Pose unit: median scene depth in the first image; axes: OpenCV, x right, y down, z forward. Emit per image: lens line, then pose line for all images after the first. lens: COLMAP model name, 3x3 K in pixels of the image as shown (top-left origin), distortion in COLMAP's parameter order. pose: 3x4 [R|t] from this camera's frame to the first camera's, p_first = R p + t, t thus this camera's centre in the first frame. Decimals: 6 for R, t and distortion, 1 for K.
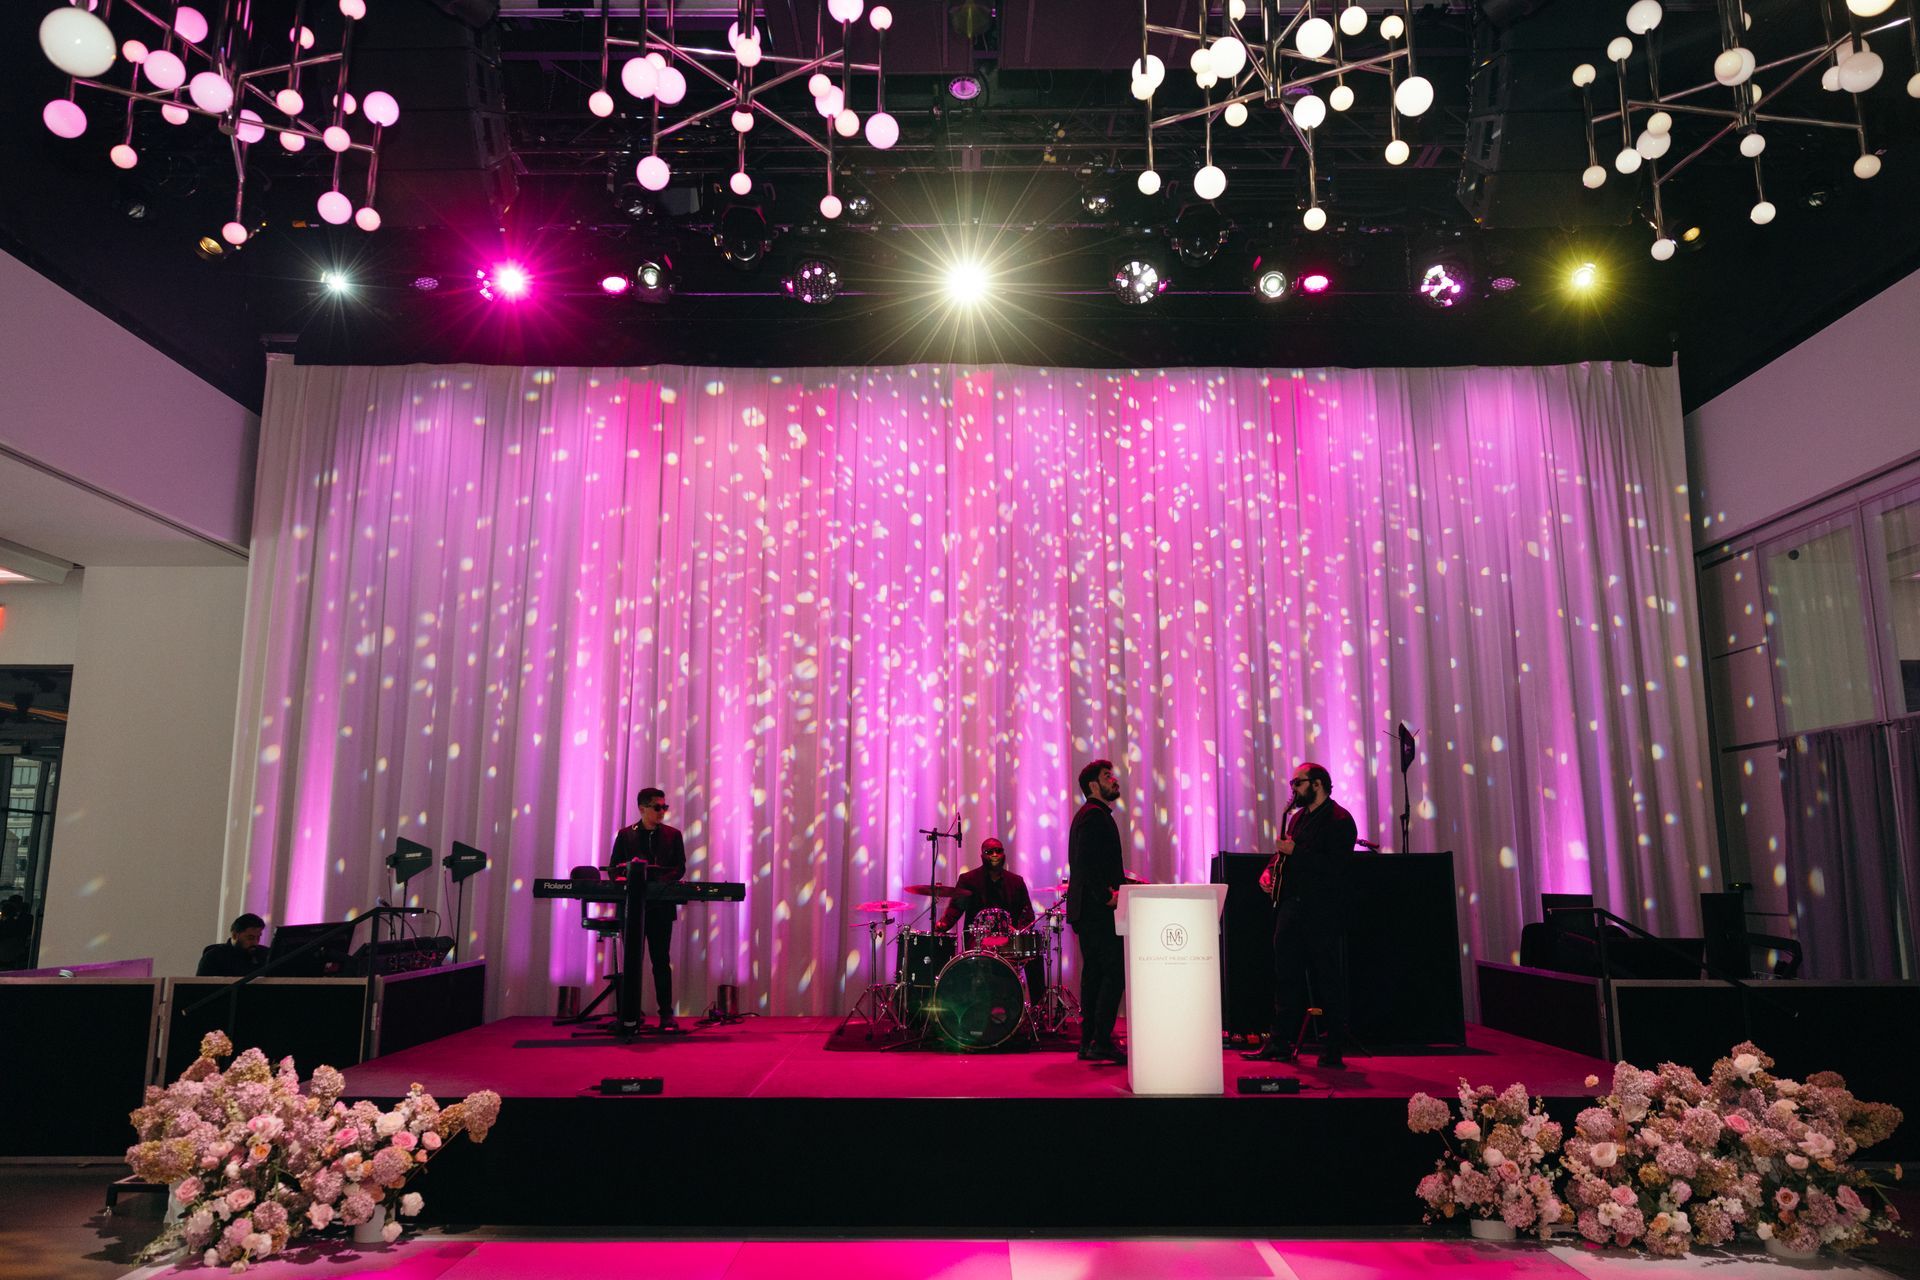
lens RADIAL K [[1342.1, 0, 955.3], [0, 1342.1, 626.0], [0, 0, 1]] dist [0.003812, 0.008113]
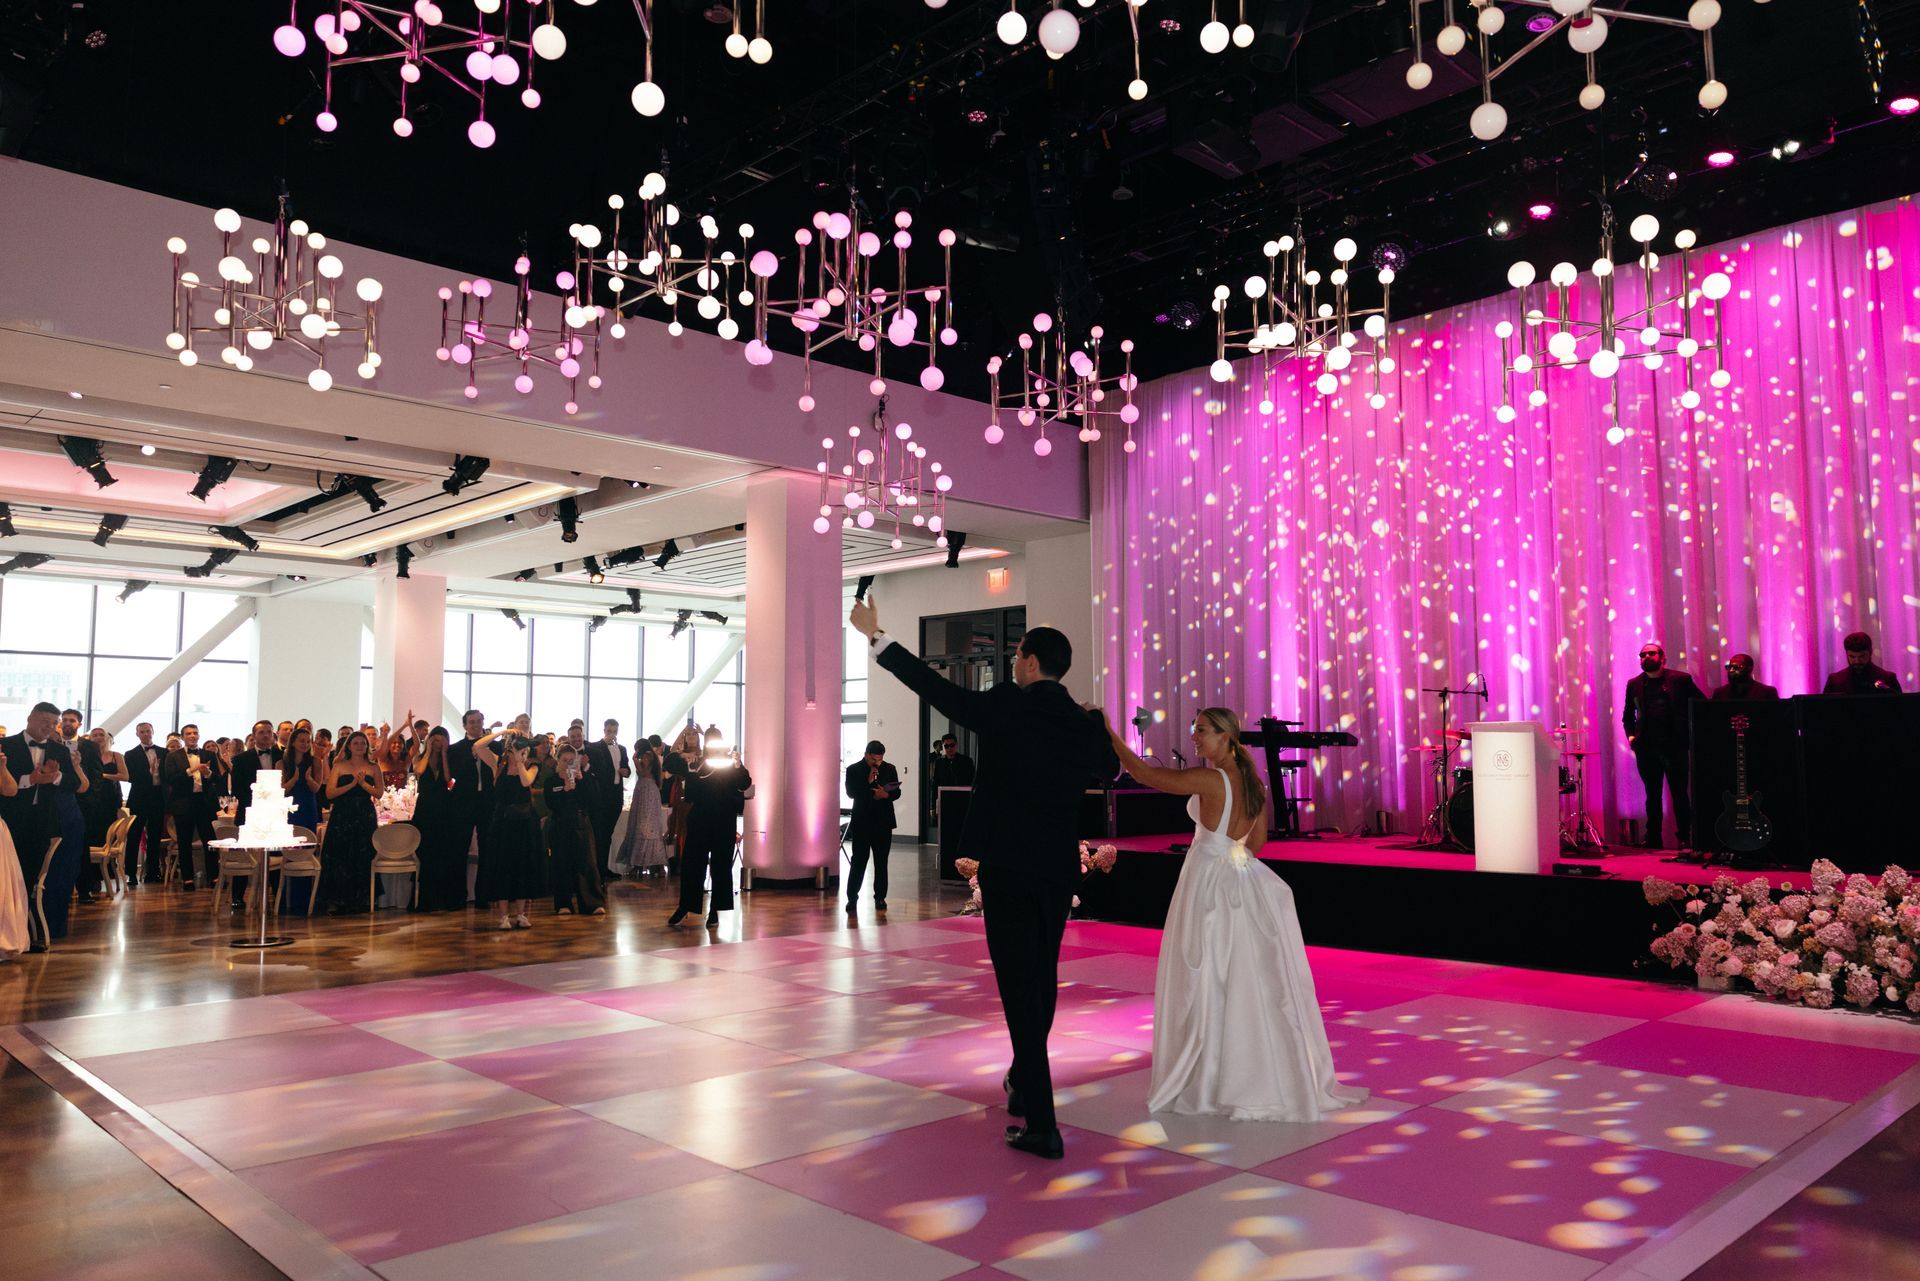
lens RADIAL K [[1342.1, 0, 1014.9], [0, 1342.1, 647.3], [0, 0, 1]] dist [0.003812, 0.008113]
pose [[0.724325, -0.057185, -0.687083, 0.809608], [0.125525, 0.990837, 0.049863, -0.014419], [0.677936, -0.122364, 0.724865, -0.337503]]
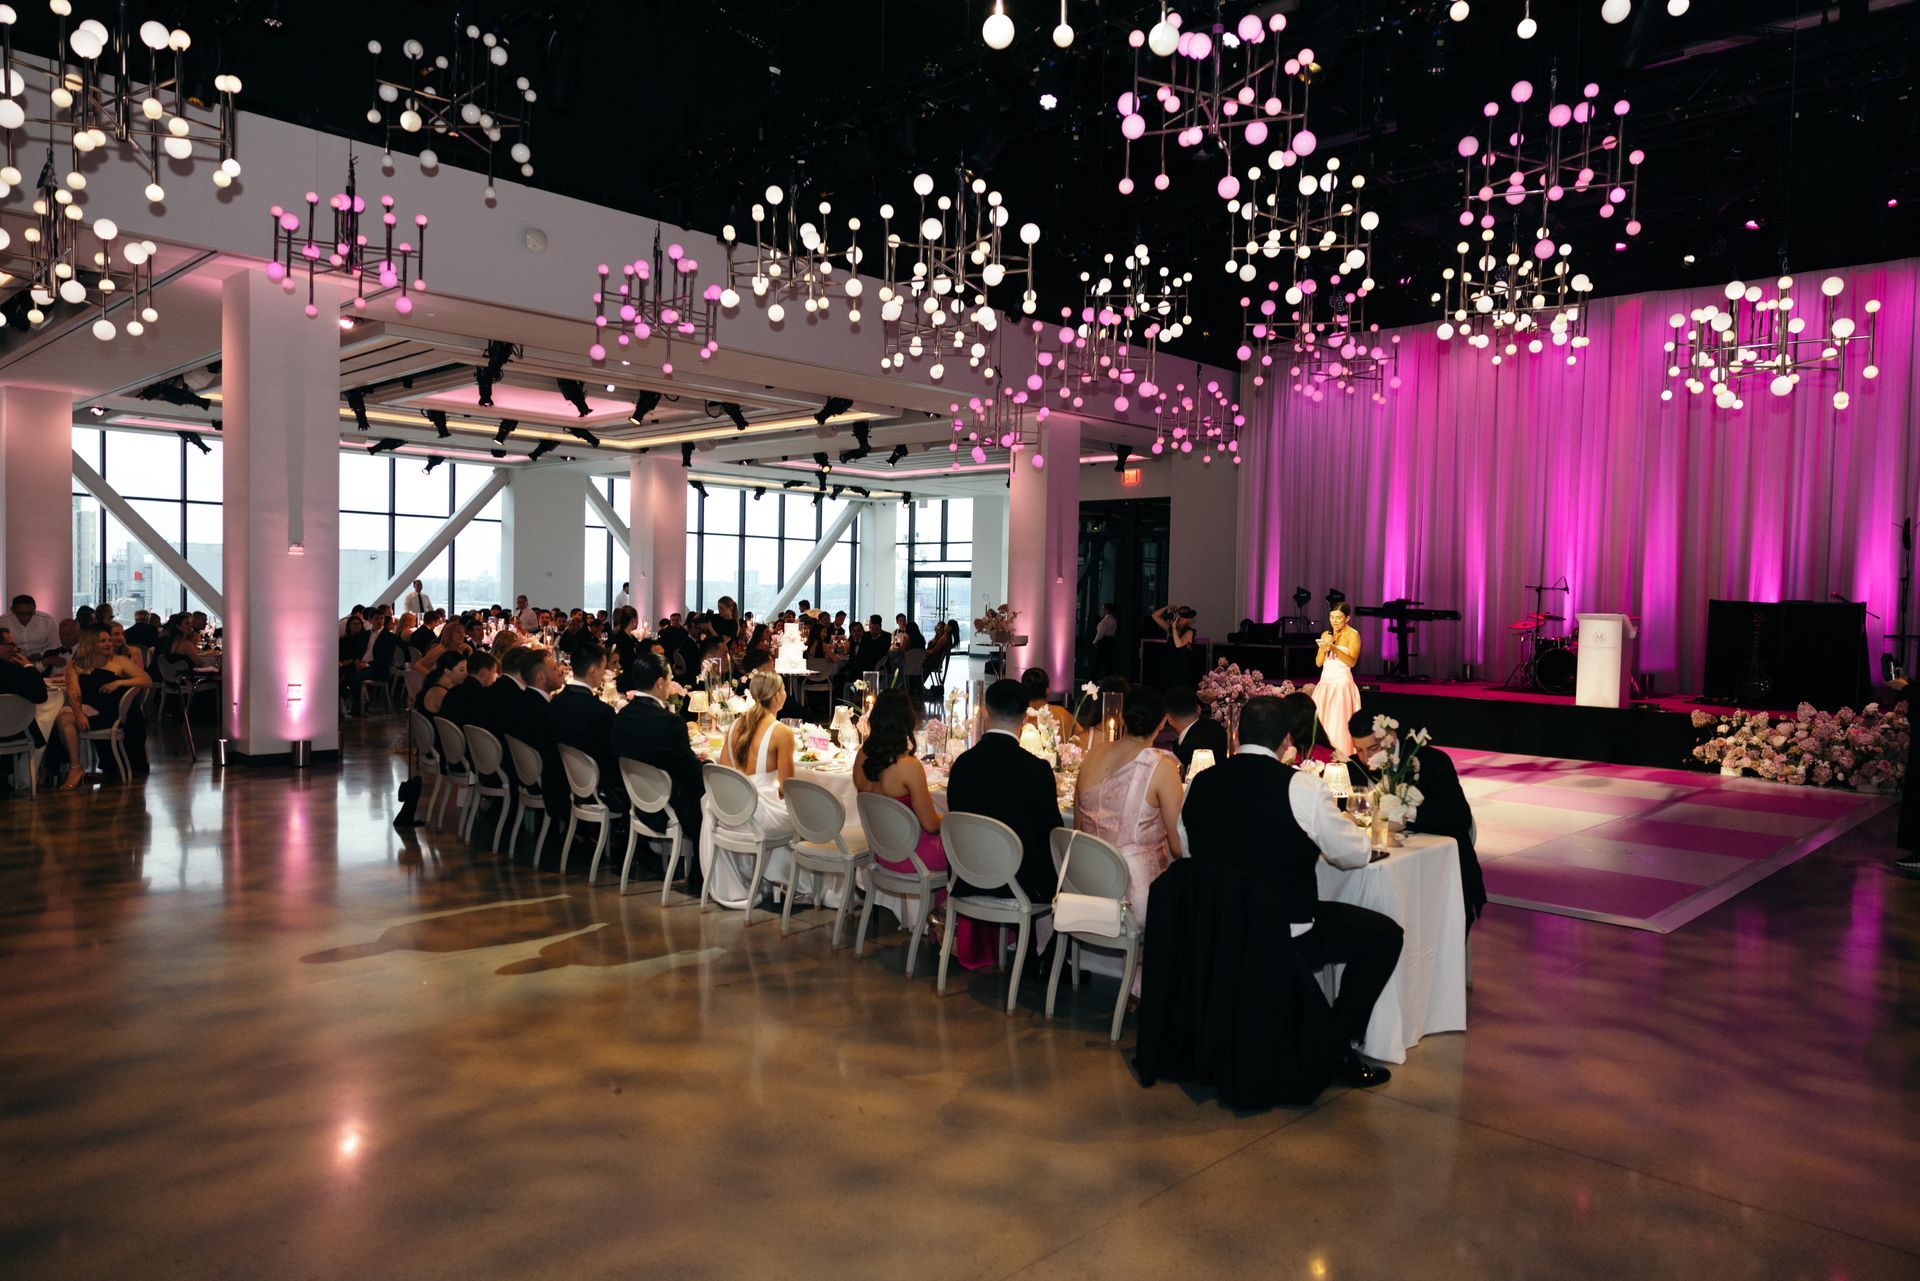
lens RADIAL K [[1248.3, 0, 964.0], [0, 1248.3, 631.8], [0, 0, 1]] dist [-0.016298, 0.007547]
pose [[0.733721, 0.037424, -0.678419, 0.844068], [0.100115, 0.981629, 0.162426, -0.232237], [0.672034, -0.187096, 0.716495, -1.252205]]
